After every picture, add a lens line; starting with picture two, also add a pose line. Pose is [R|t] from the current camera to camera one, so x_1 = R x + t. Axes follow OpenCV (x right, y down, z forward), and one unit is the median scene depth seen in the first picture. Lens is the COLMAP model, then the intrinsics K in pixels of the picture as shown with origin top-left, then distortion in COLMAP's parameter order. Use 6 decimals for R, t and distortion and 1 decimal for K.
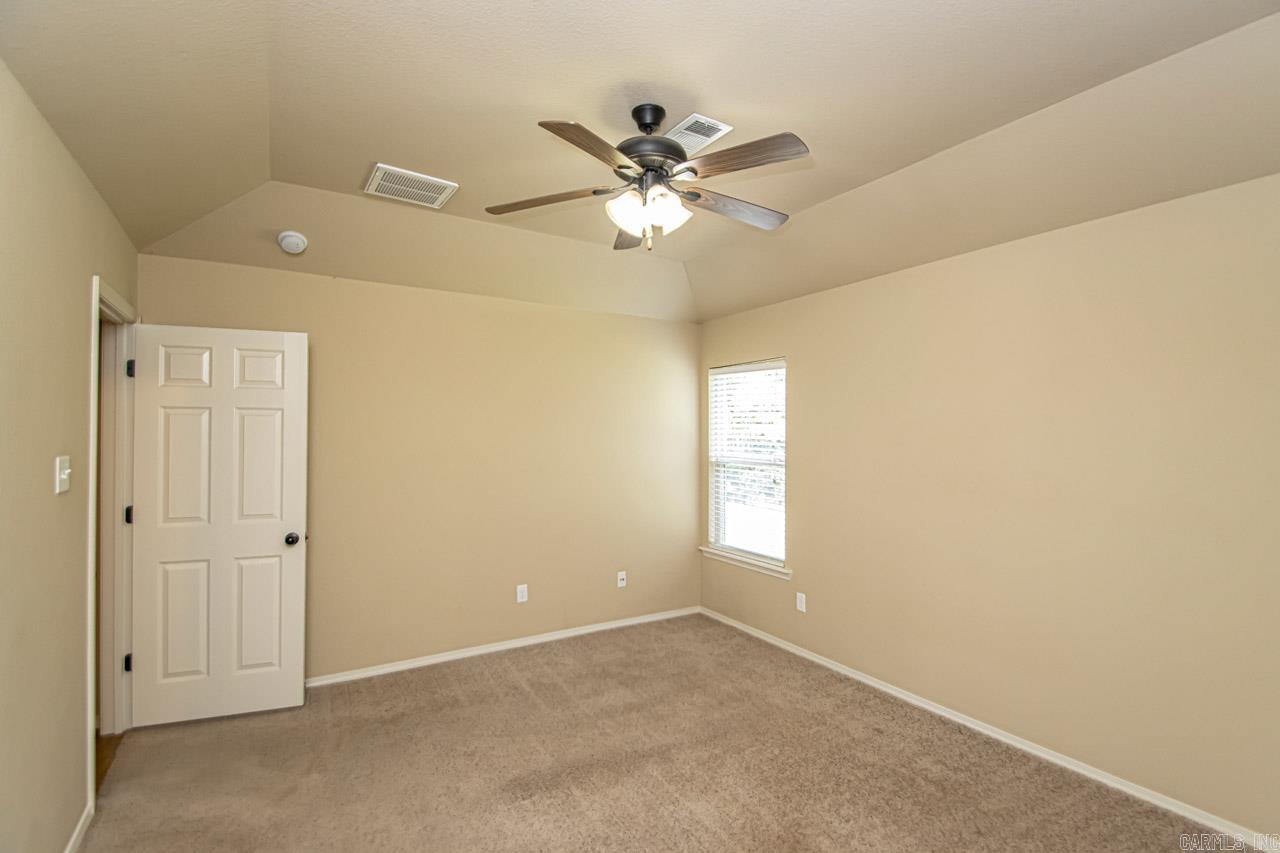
lens RADIAL K [[596.3, 0, 654.5], [0, 596.3, 430.8], [0, 0, 1]] dist [0.016839, -0.017125]
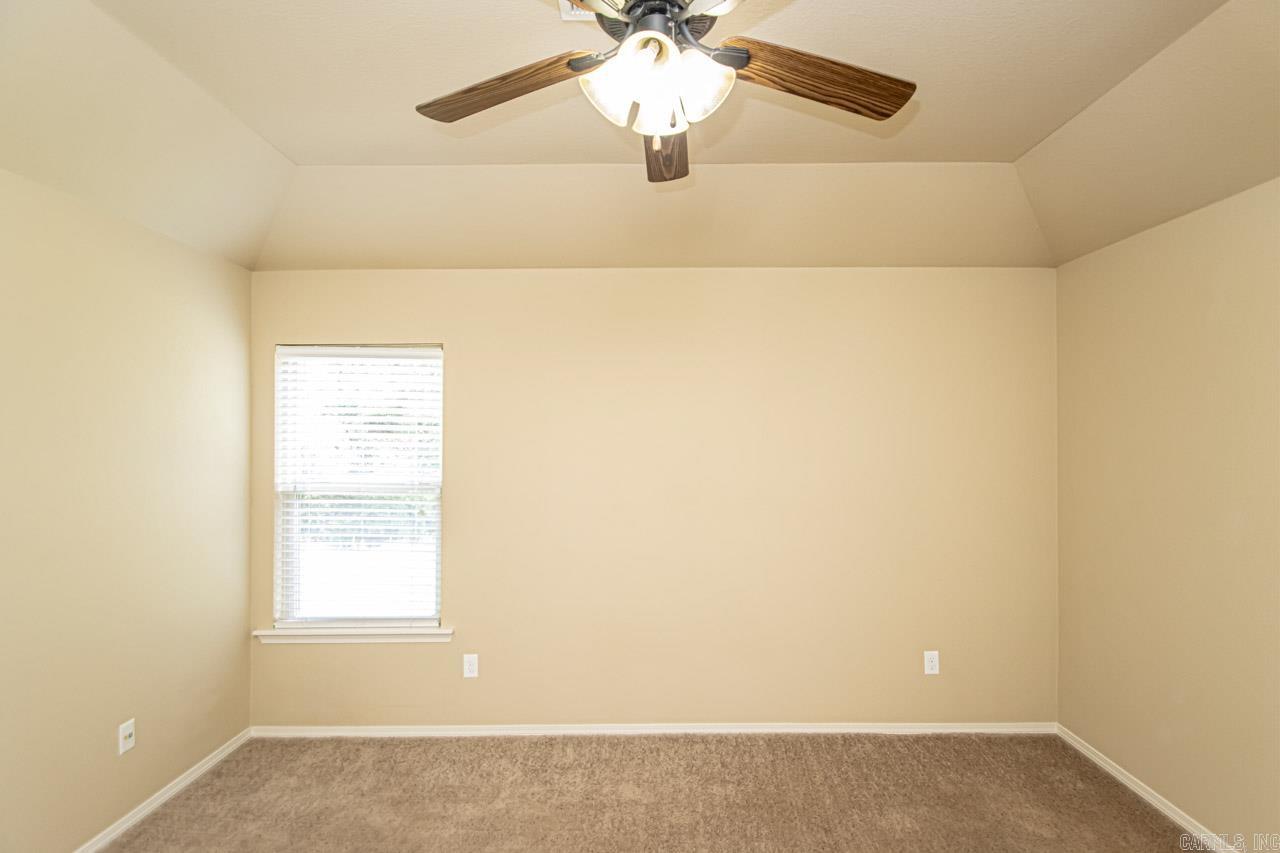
lens RADIAL K [[596.3, 0, 646.9], [0, 596.3, 424.9], [0, 0, 1]] dist [0.016839, -0.017125]
pose [[0.529595, 0.008780, 0.848205, -0.314591], [0.001058, 0.999939, -0.011011, -0.016217], [-0.848250, 0.006729, 0.529553, 0.428905]]
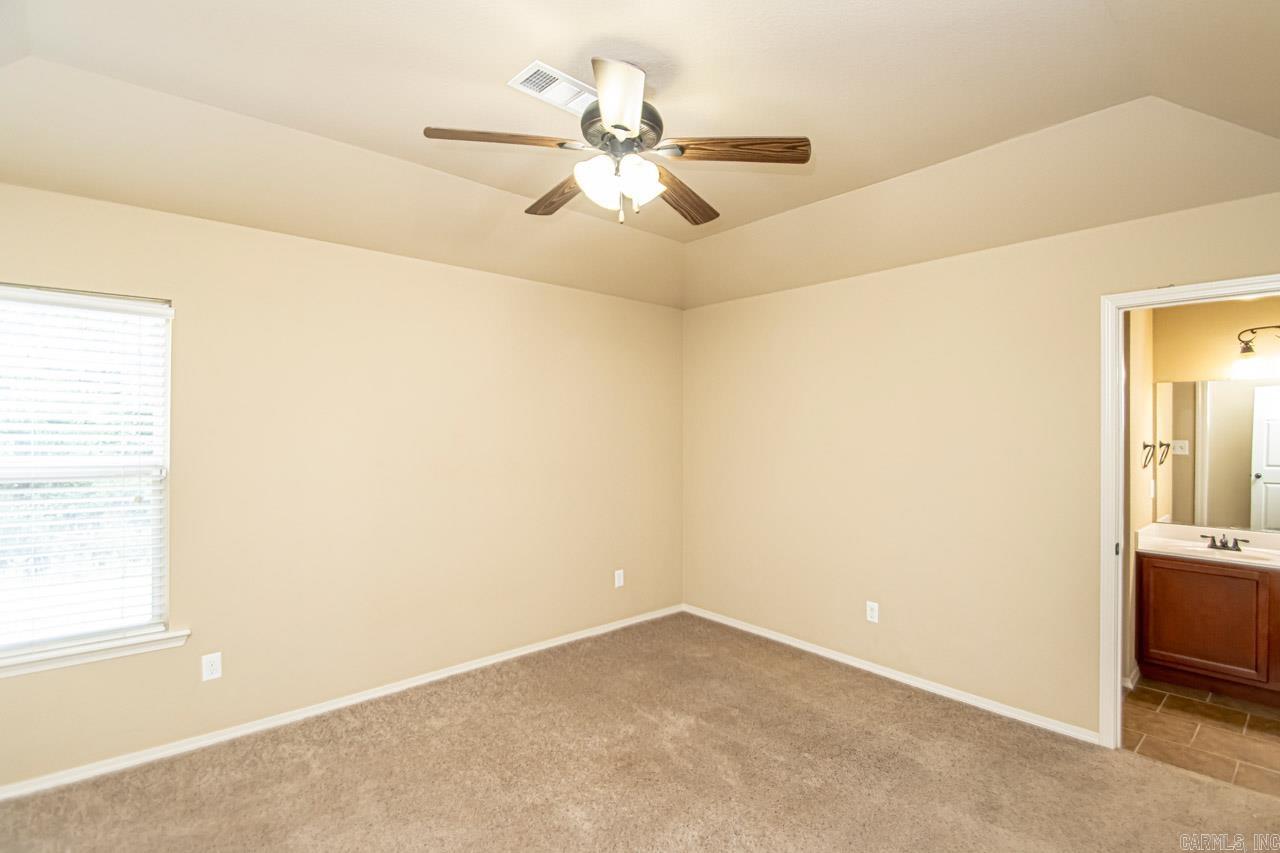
lens RADIAL K [[596.3, 0, 650.4], [0, 596.3, 422.5], [0, 0, 1]] dist [0.016839, -0.017125]
pose [[-0.164016, 0.004025, 0.986449, -0.562781], [-0.009455, 0.999939, -0.005652, 0.005773], [-0.986412, -0.010254, -0.163968, 0.672266]]
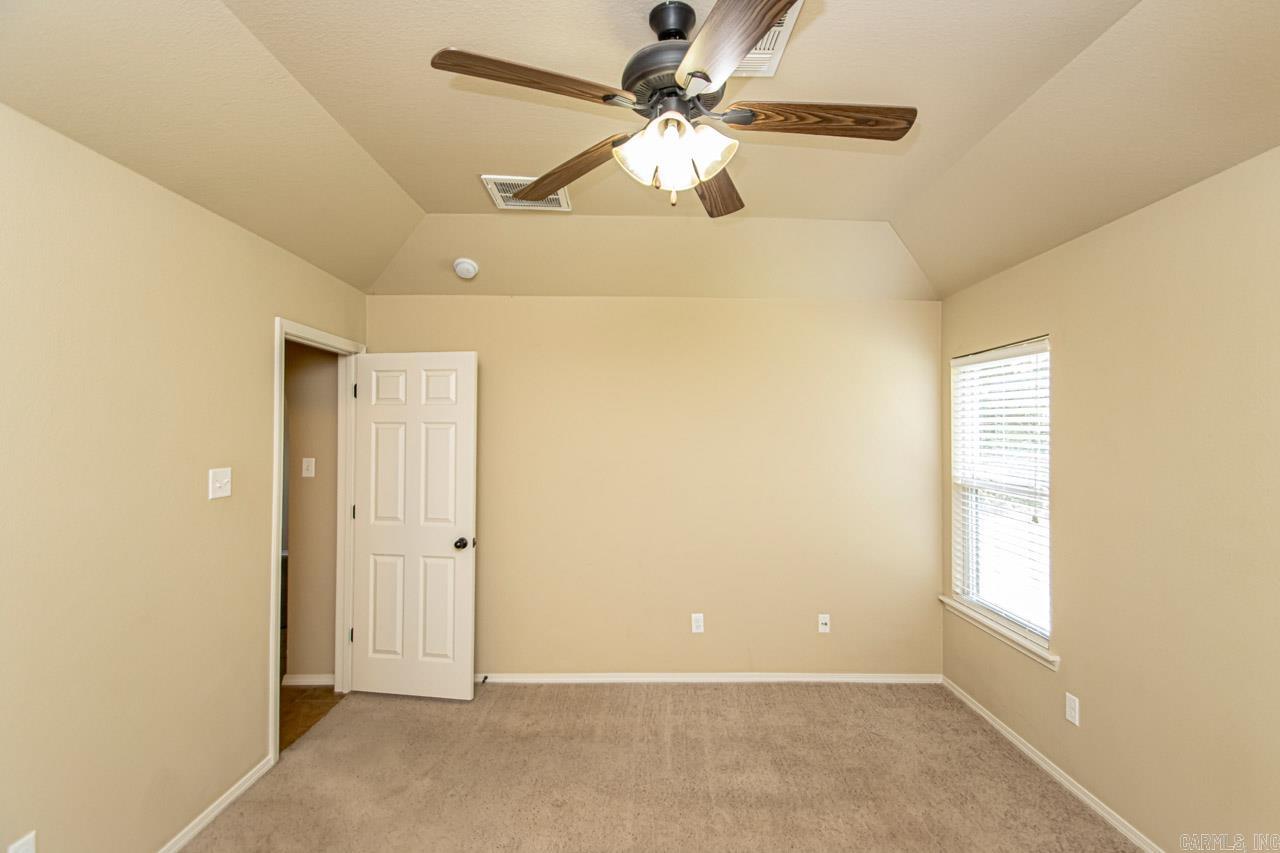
lens RADIAL K [[596.3, 0, 648.9], [0, 596.3, 428.9], [0, 0, 1]] dist [0.016839, -0.017125]
pose [[0.854124, -0.003412, -0.520058, 0.206182], [0.000489, 0.999983, -0.005757, -0.015994], [0.520069, 0.004663, 0.854111, 0.217915]]
